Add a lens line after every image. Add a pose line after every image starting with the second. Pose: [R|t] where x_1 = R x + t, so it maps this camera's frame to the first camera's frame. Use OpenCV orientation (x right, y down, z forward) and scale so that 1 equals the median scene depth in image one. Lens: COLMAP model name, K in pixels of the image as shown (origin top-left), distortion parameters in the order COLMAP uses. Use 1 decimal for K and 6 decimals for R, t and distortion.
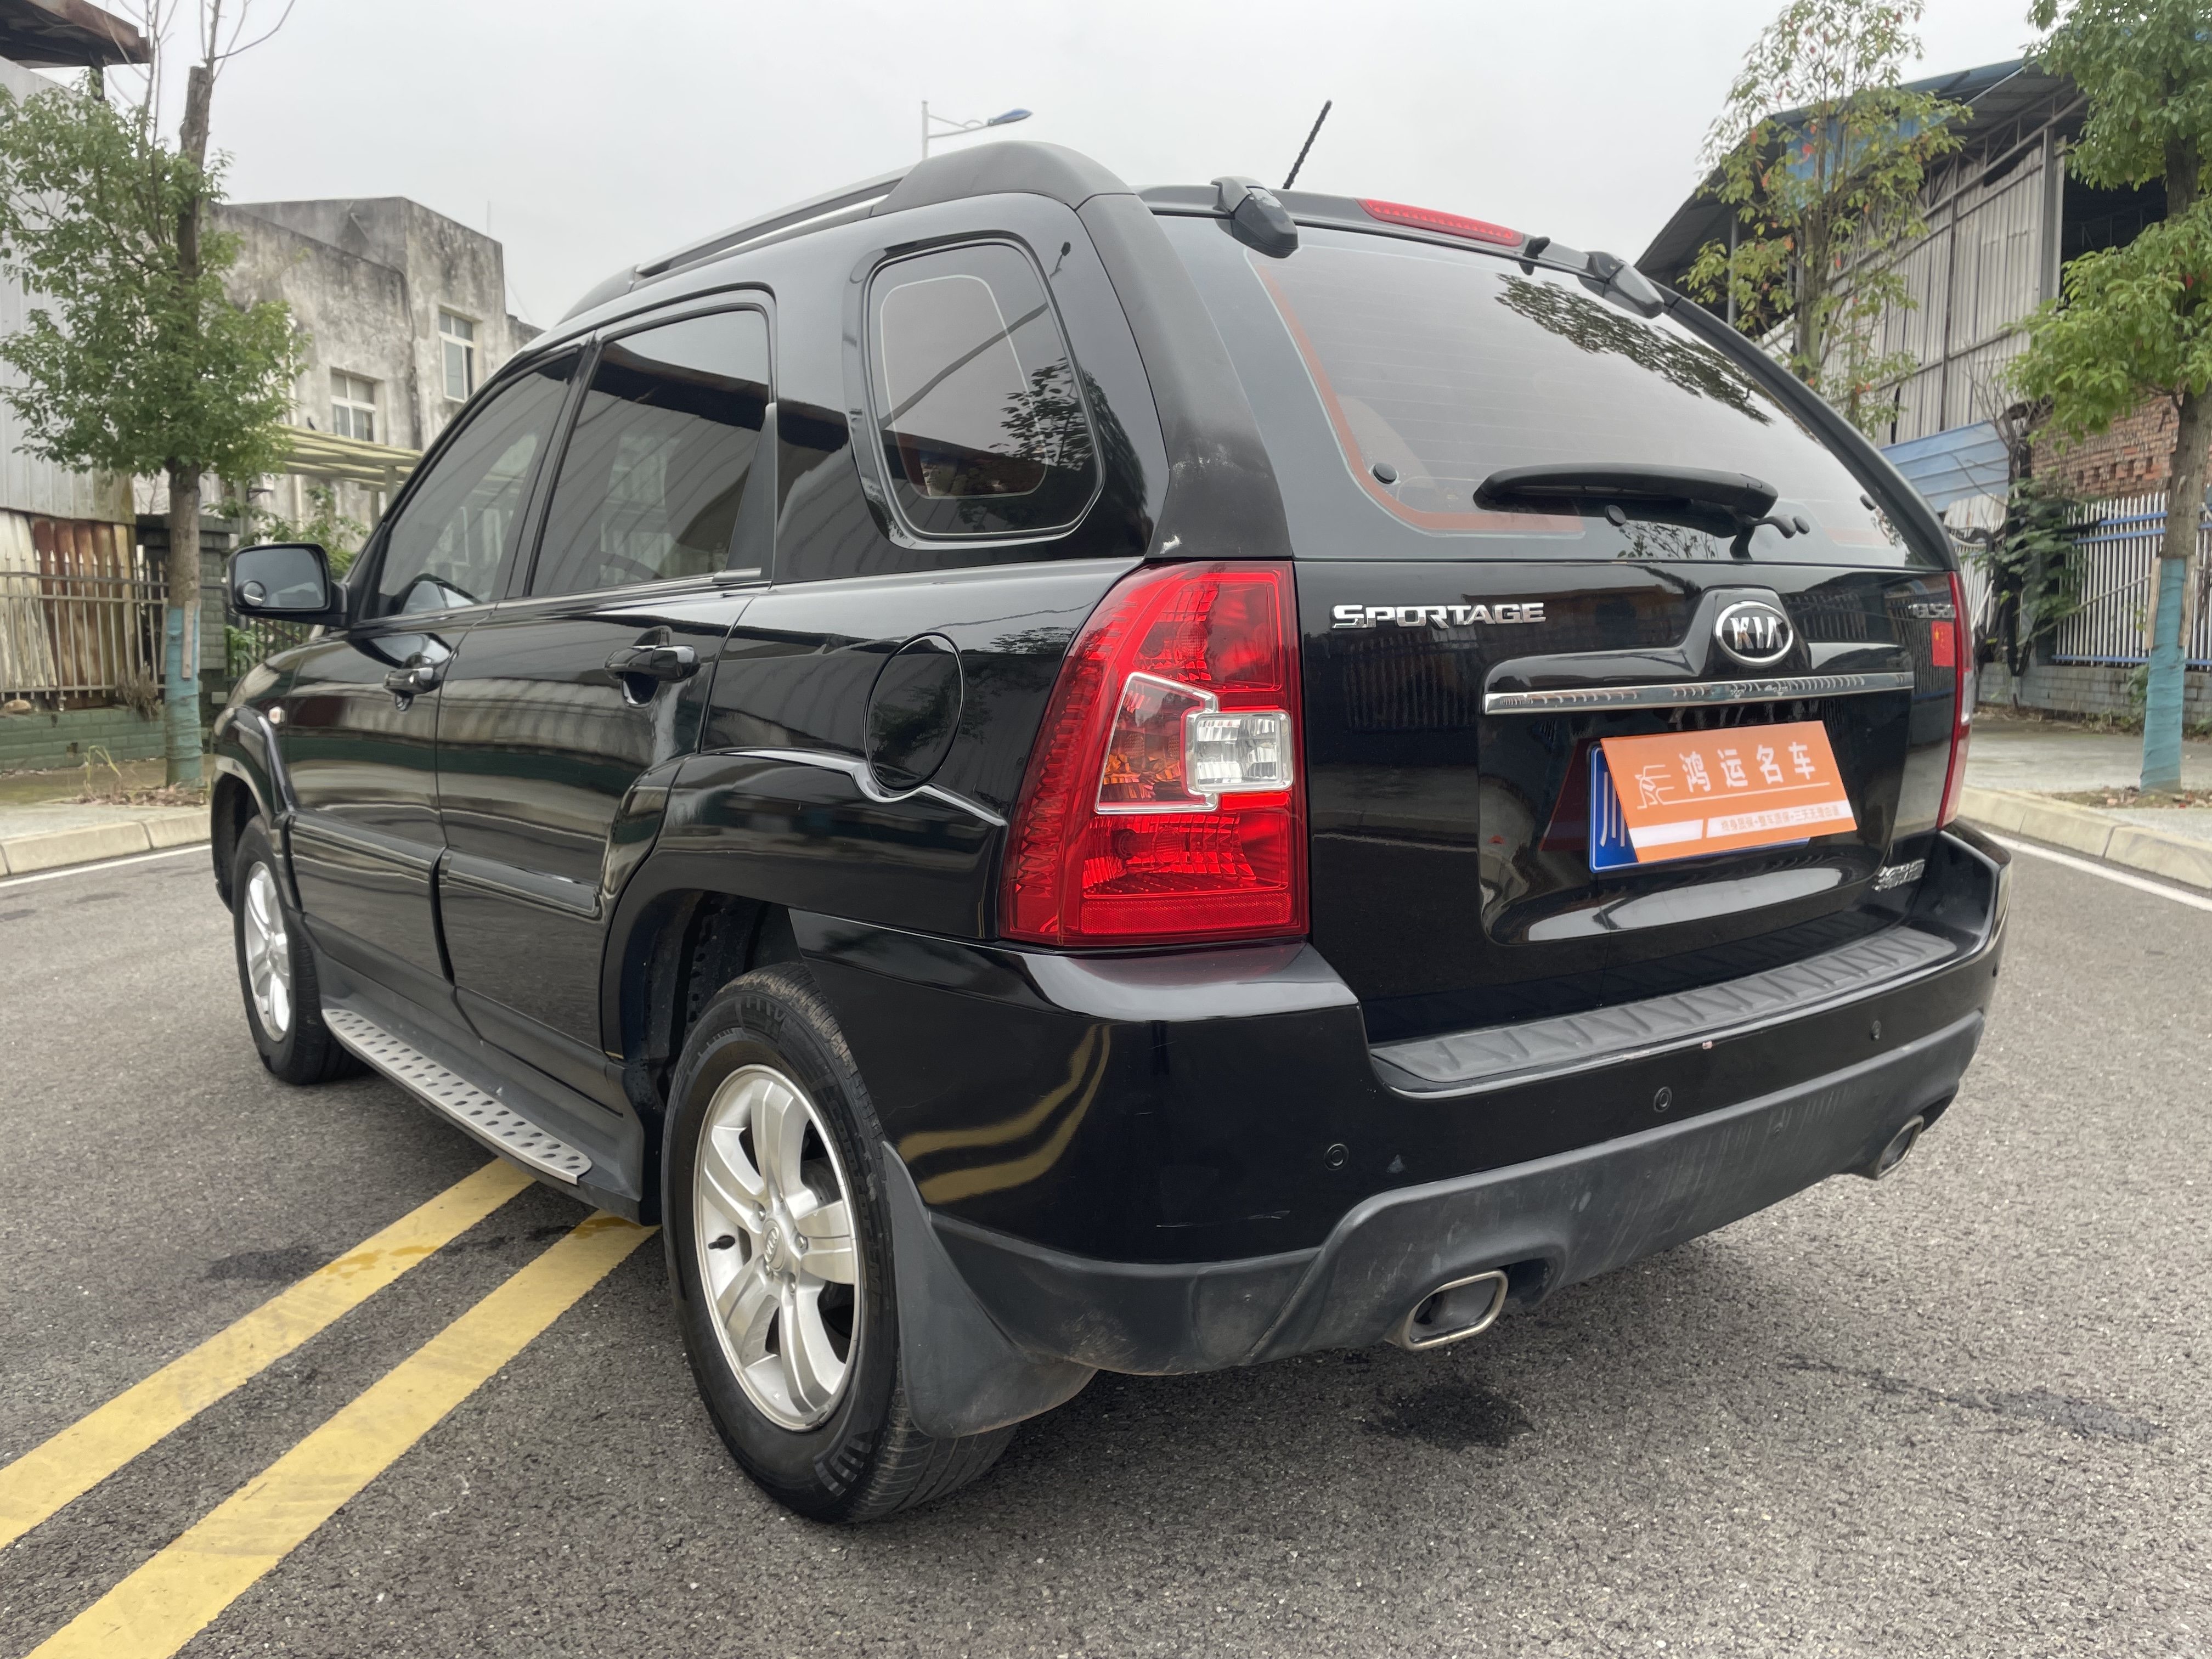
lens RADIAL K [[1675.6, 0, 1102.9], [0, 1675.6, 812.9], [0, 0, 1]] dist [0.072172, -0.097303]
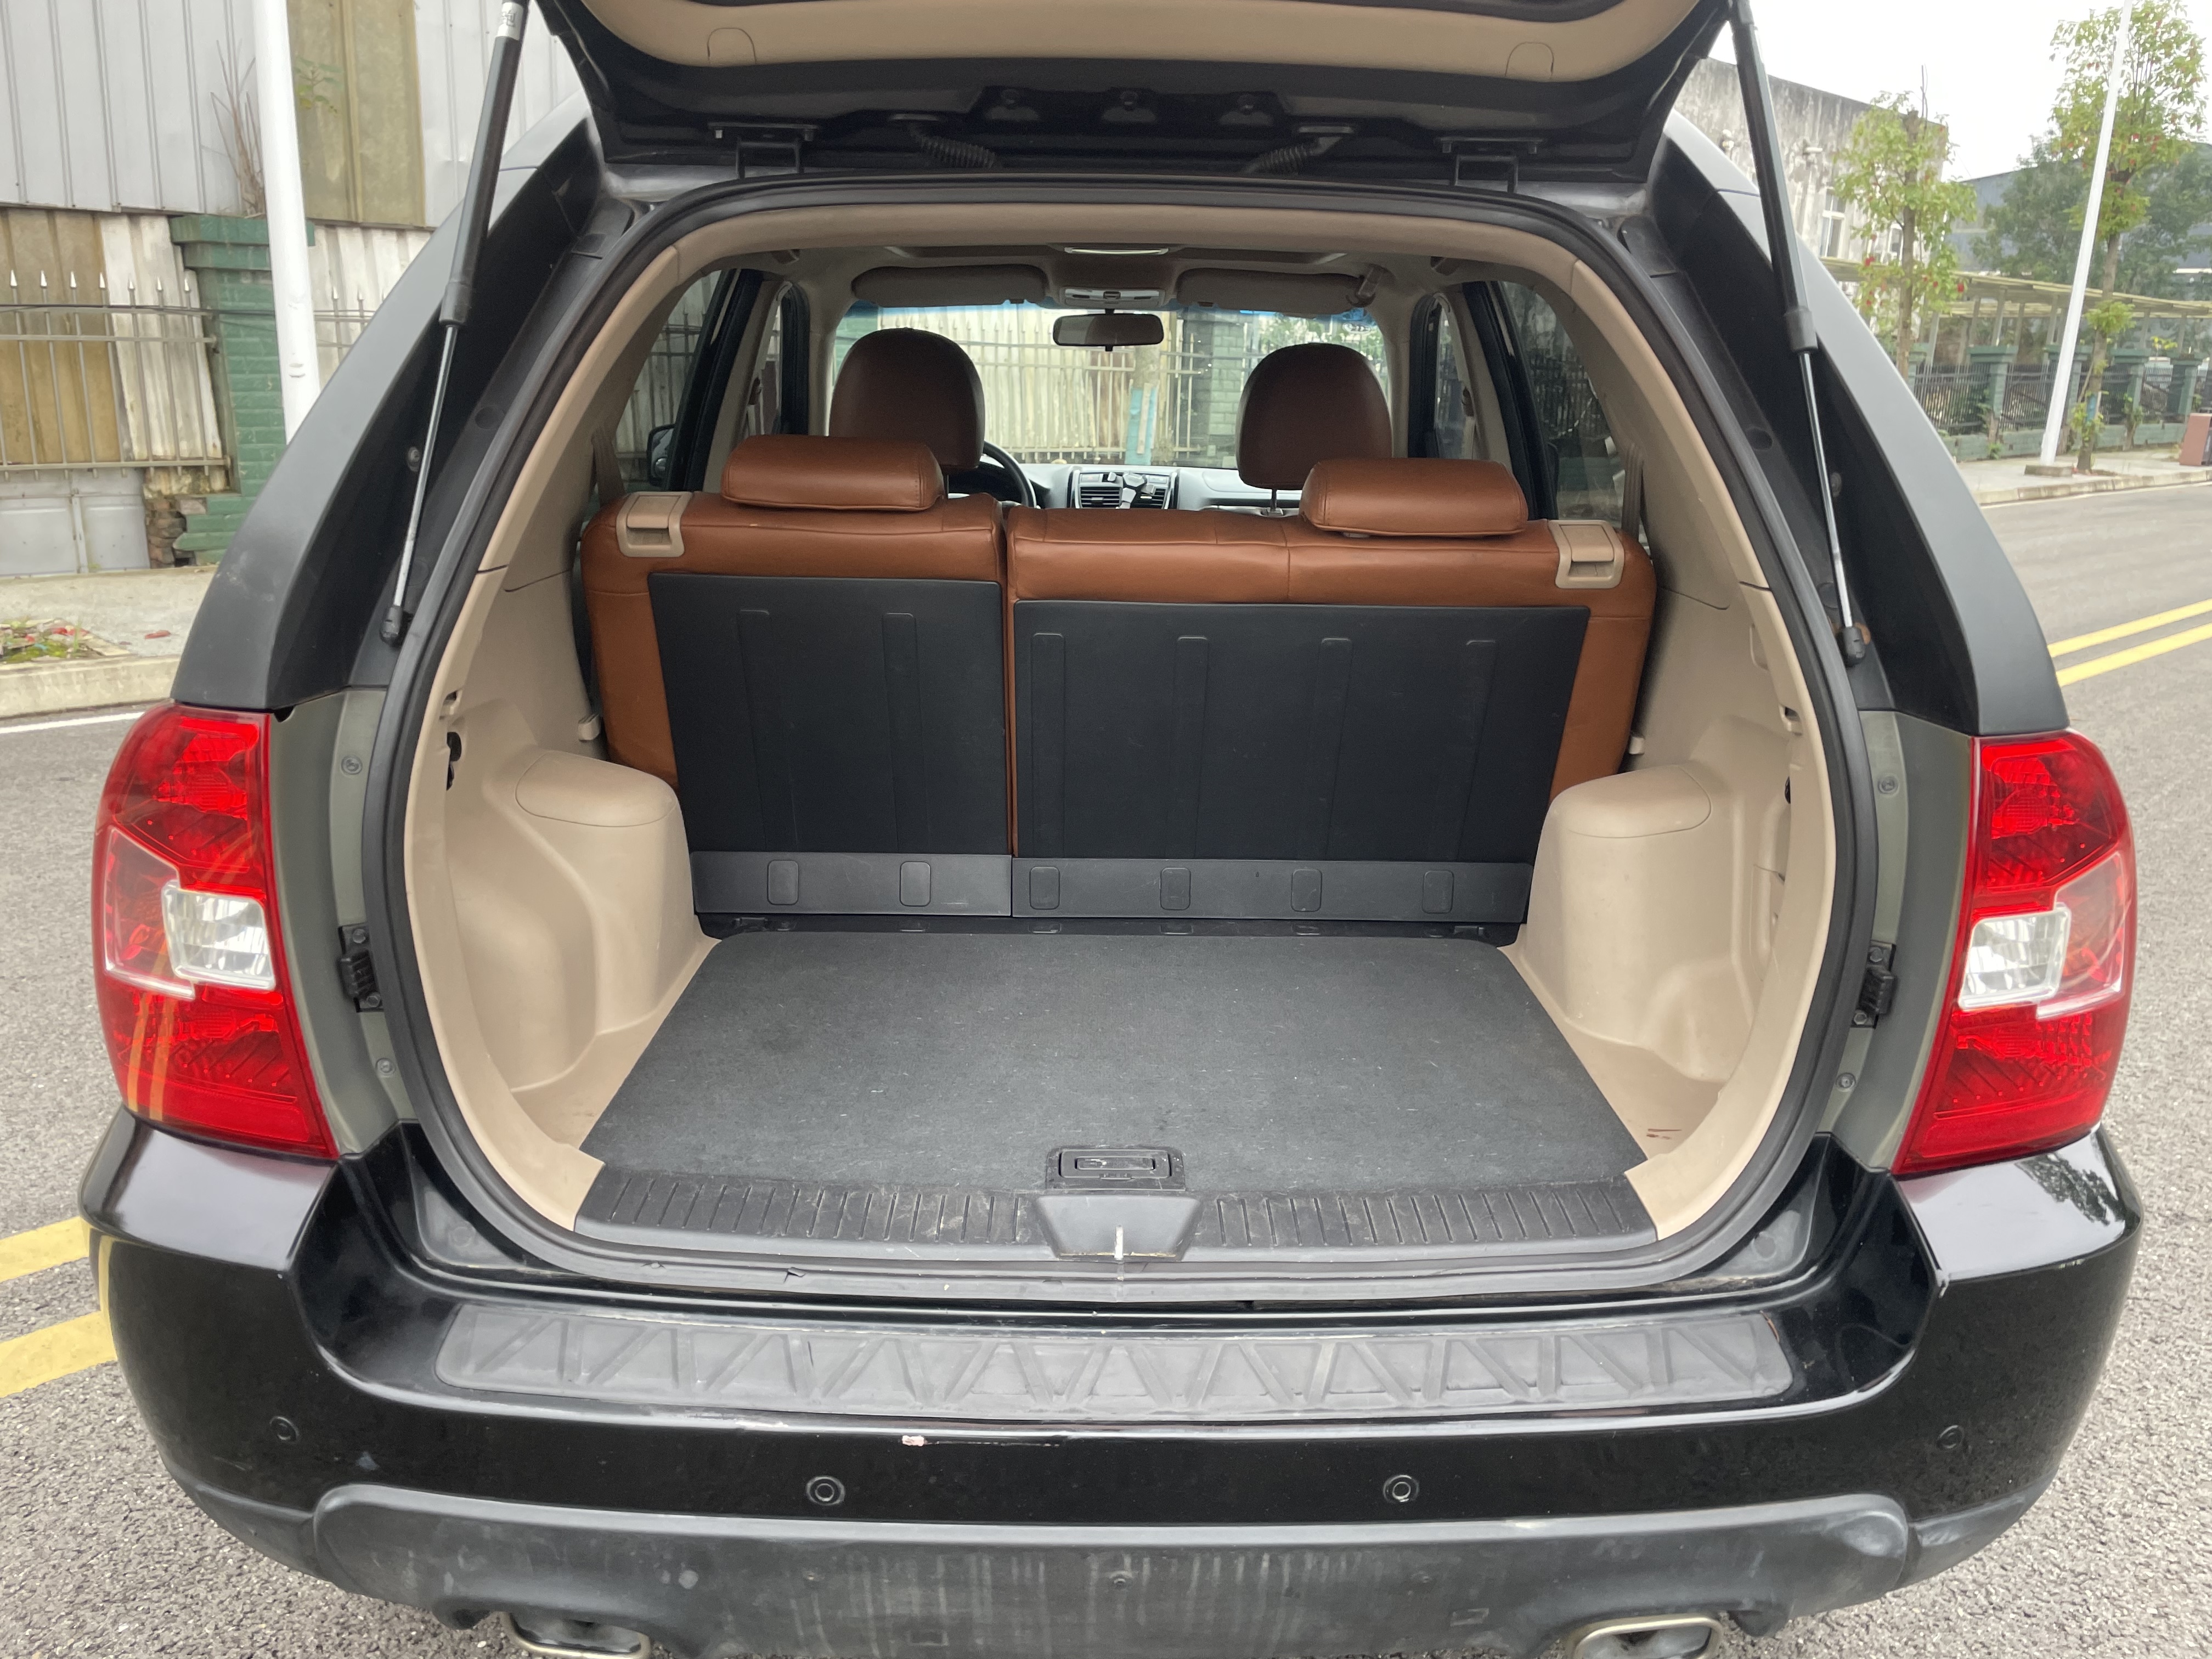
lens RADIAL K [[1675.6, 0, 1107.1], [0, 1675.6, 824.7], [0, 0, 1]] dist [0.072172, -0.097303]
pose [[0.790805, 0.183878, -0.583795, 0.131521], [-0.091889, 0.978663, 0.183778, -0.041264], [0.605132, -0.091688, 0.790828, 0.088453]]
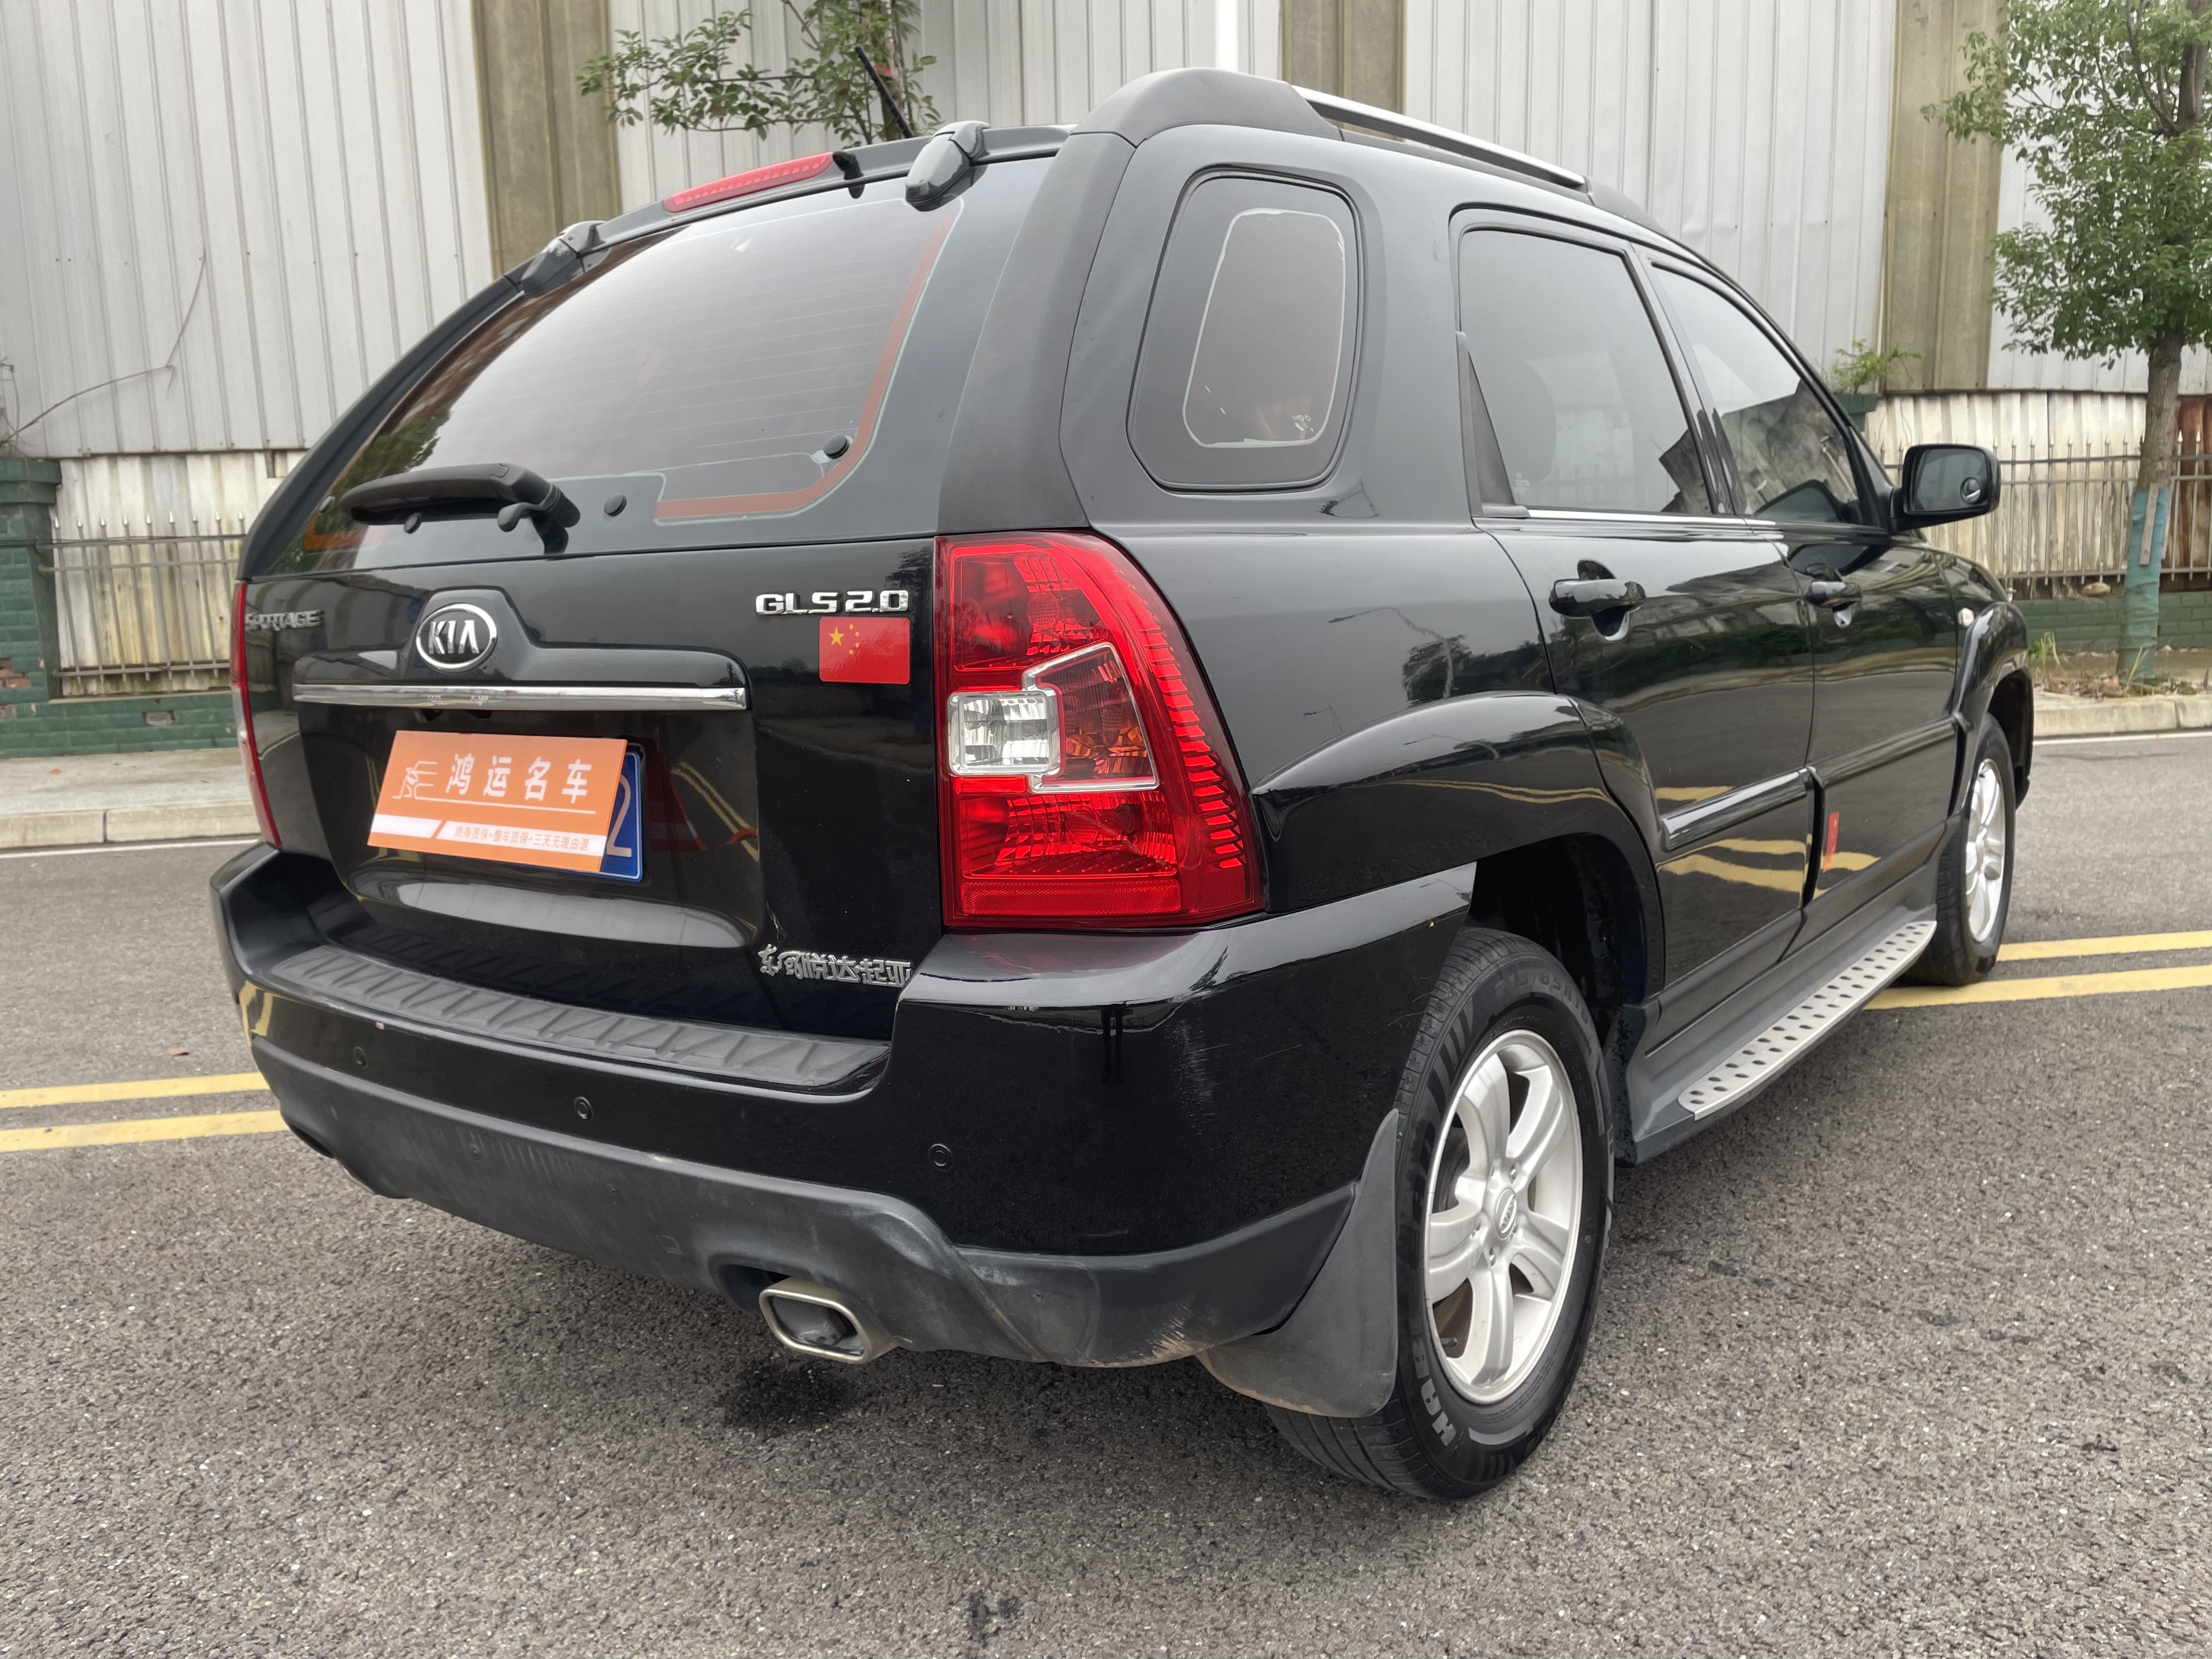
lens RADIAL K [[1675.6, 0, 1155.8], [0, 1675.6, 843.5], [0, 0, 1]] dist [0.072172, -0.097303]
pose [[0.268249, 0.157015, -0.950468, 0.250851], [-0.063768, 0.987358, 0.145112, -0.027441], [0.961237, 0.021683, 0.274870, 0.198283]]
